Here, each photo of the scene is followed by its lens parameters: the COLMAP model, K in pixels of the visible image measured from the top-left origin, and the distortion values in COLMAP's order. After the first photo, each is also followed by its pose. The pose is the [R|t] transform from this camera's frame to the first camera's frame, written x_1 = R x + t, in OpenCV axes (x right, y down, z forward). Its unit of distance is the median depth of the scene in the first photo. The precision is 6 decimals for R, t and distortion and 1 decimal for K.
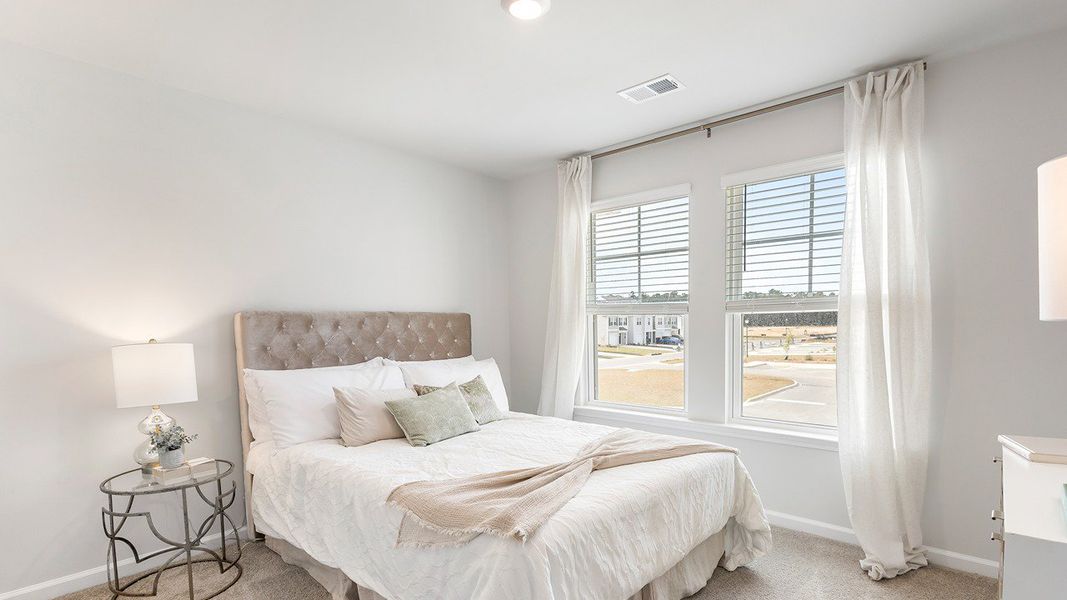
lens RADIAL K [[498.2, 0, 534.0], [0, 498.2, 304.9], [0, 0, 1]] dist [0.004011, 0.000173]
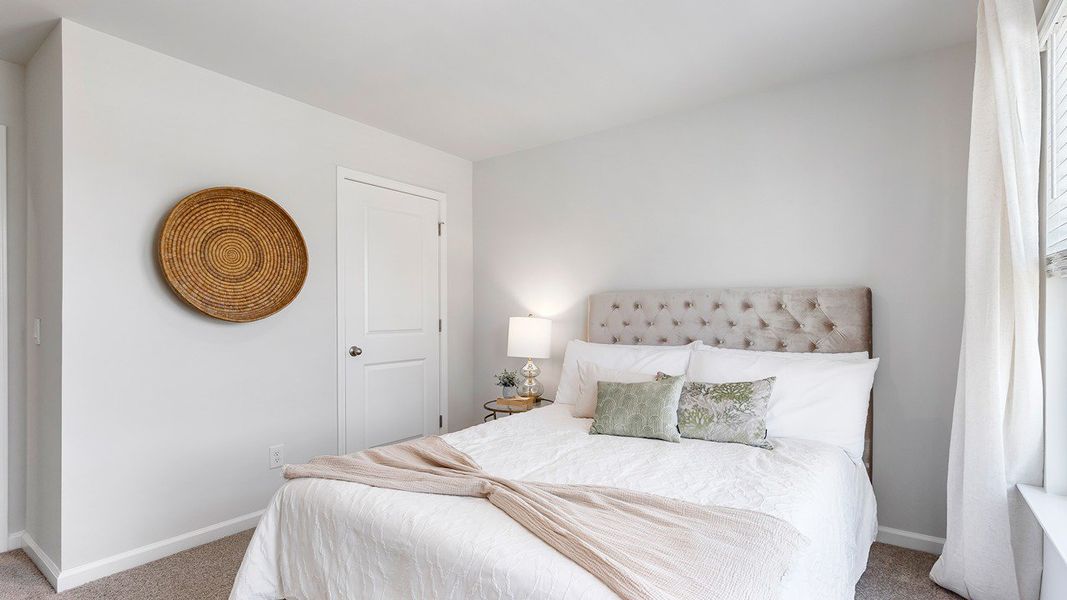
lens RADIAL K [[498.2, 0, 534.0], [0, 498.2, 304.9], [0, 0, 1]] dist [0.004011, 0.000173]
pose [[0.181742, 0.008481, -0.983310, 0.611844], [0.035441, 0.999257, 0.015169, 0.017100], [0.982707, -0.037606, 0.181307, 0.643496]]
